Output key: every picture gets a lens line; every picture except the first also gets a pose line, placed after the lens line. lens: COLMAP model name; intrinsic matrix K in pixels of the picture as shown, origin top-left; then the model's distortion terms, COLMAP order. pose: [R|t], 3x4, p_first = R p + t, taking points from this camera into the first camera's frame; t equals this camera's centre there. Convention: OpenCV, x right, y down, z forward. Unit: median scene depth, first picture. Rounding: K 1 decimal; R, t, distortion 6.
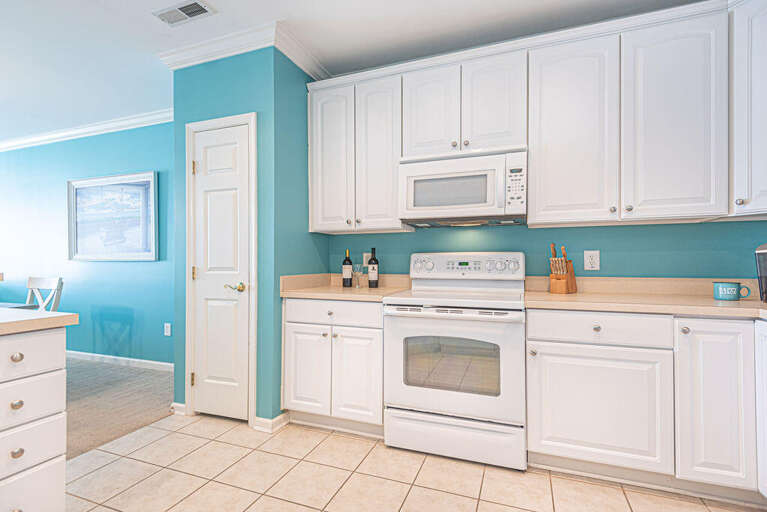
lens RADIAL K [[353.4, 0, 383.3], [0, 353.4, 260.7], [0, 0, 1]] dist [0.014589, -0.001577]
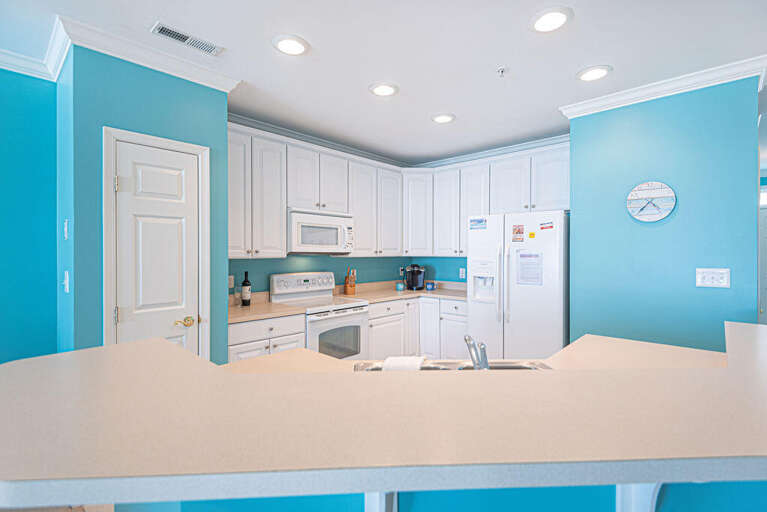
lens RADIAL K [[369.7, 0, 376.5], [0, 369.7, 249.4], [0, 0, 1]] dist [0.002479, -0.002813]
pose [[0.384888, 0.012651, 0.922877, -1.123646], [-0.001672, 0.999914, -0.013010, -0.107042], [-0.922962, 0.003464, 0.384876, 0.139545]]
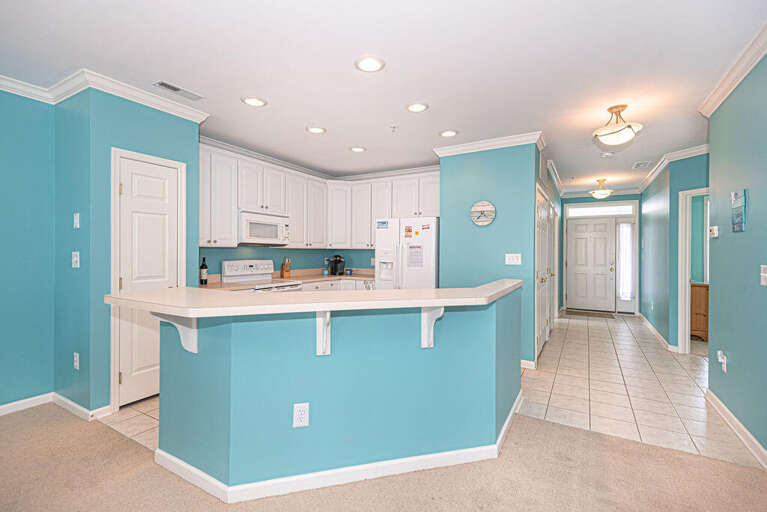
lens RADIAL K [[353.4, 0, 387.8], [0, 353.4, 254.2], [0, 0, 1]] dist [0.014589, -0.001577]
pose [[0.148680, -0.000875, 0.988885, -1.578034], [-0.006177, 0.999979, 0.001814, -0.065185], [-0.988866, -0.006378, 0.148672, 0.002931]]
